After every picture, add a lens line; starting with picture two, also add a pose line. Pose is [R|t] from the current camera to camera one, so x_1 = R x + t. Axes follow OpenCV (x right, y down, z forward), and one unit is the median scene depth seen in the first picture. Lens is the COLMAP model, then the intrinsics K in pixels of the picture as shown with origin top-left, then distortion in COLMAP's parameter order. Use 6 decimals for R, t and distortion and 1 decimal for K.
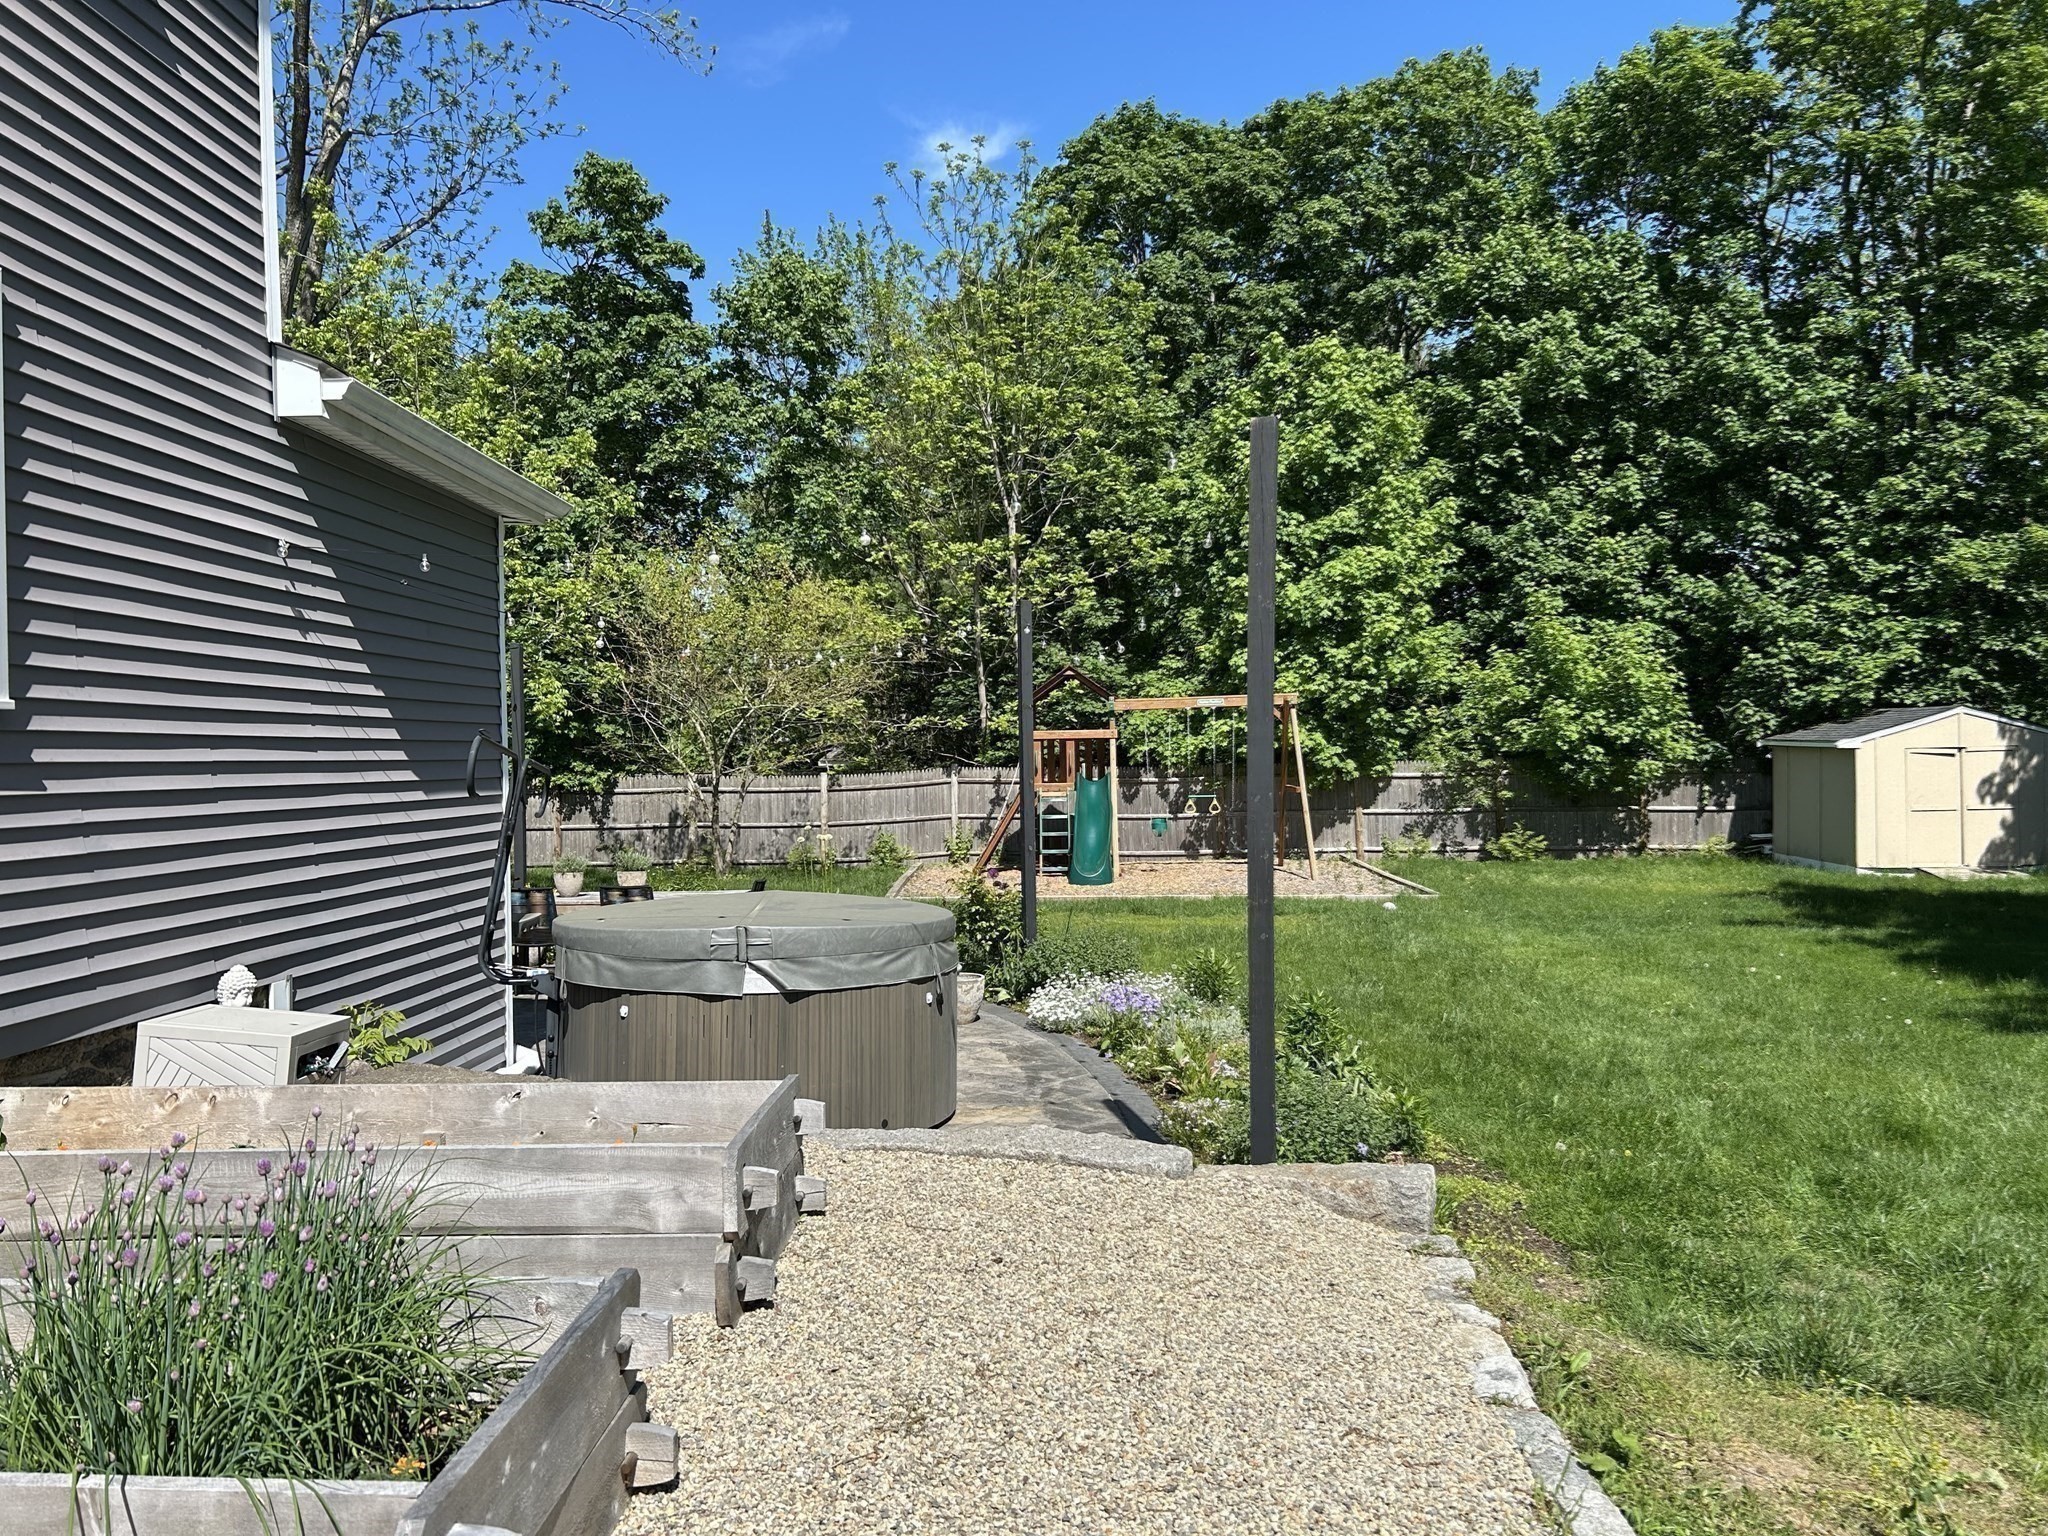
lens RADIAL K [[1567.6, 0, 1016.9], [0, 1567.6, 766.9], [0, 0, 1]] dist [0.043971, -0.035526]
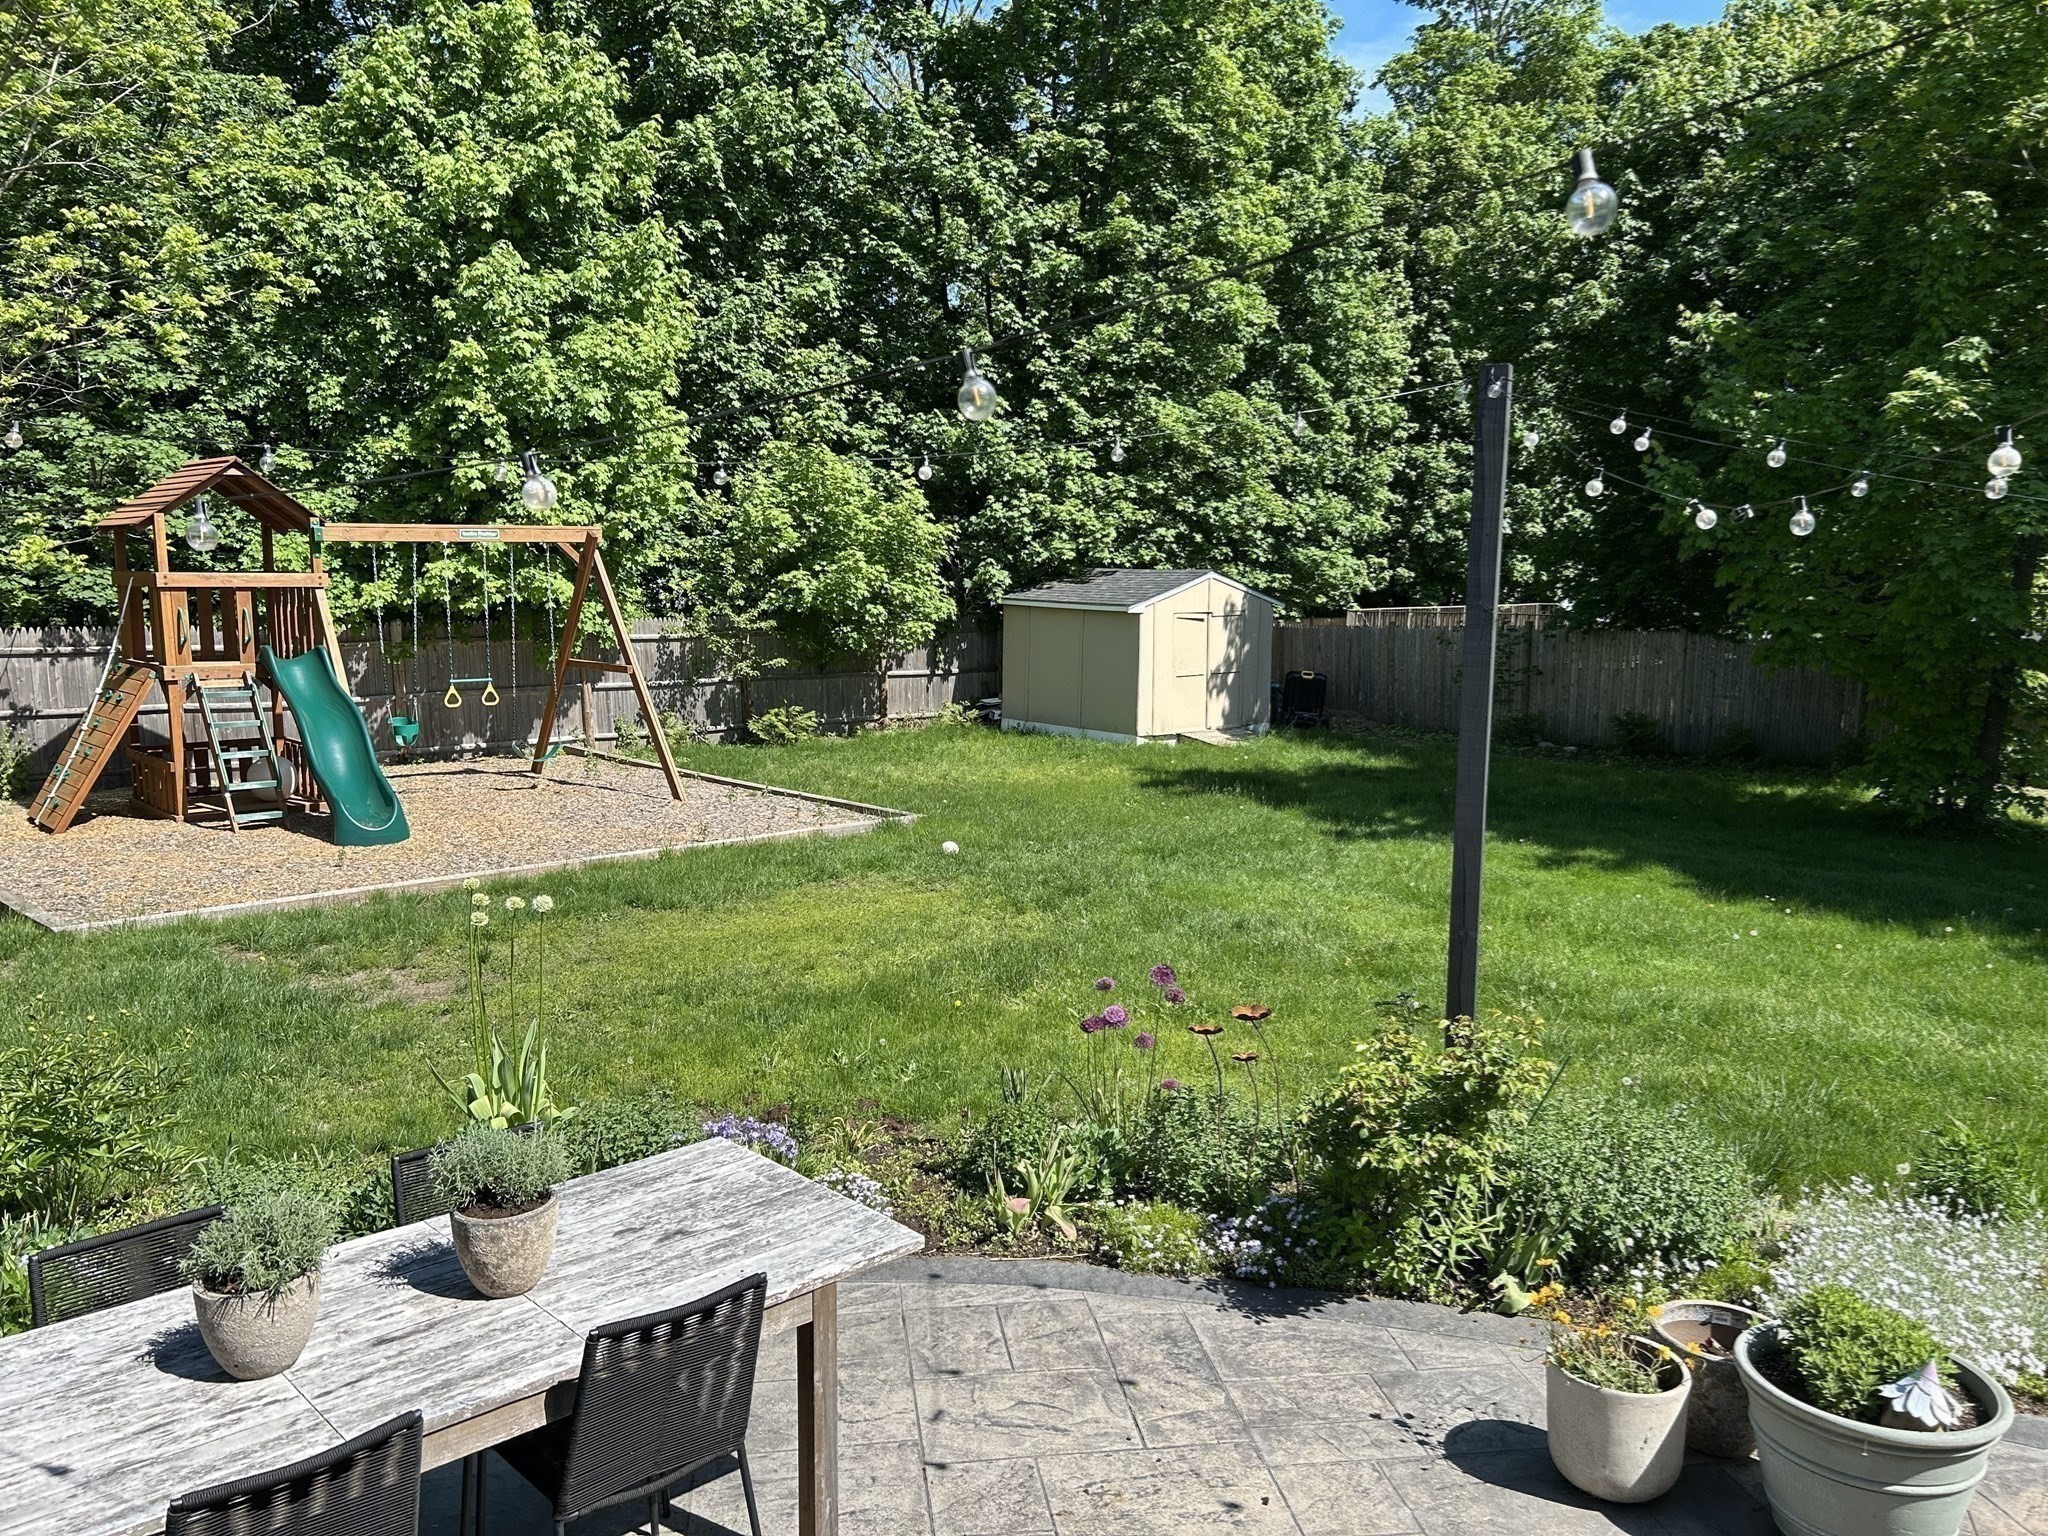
lens RADIAL K [[1583.9, 0, 1080.9], [0, 1583.9, 806.3], [0, 0, 1]] dist [0.007464, -0.011786]
pose [[0.676118, -0.089619, 0.731323, -0.179848], [-0.014614, 0.990749, 0.134920, -0.021421], [-0.736649, -0.101909, 0.668553, 0.322048]]
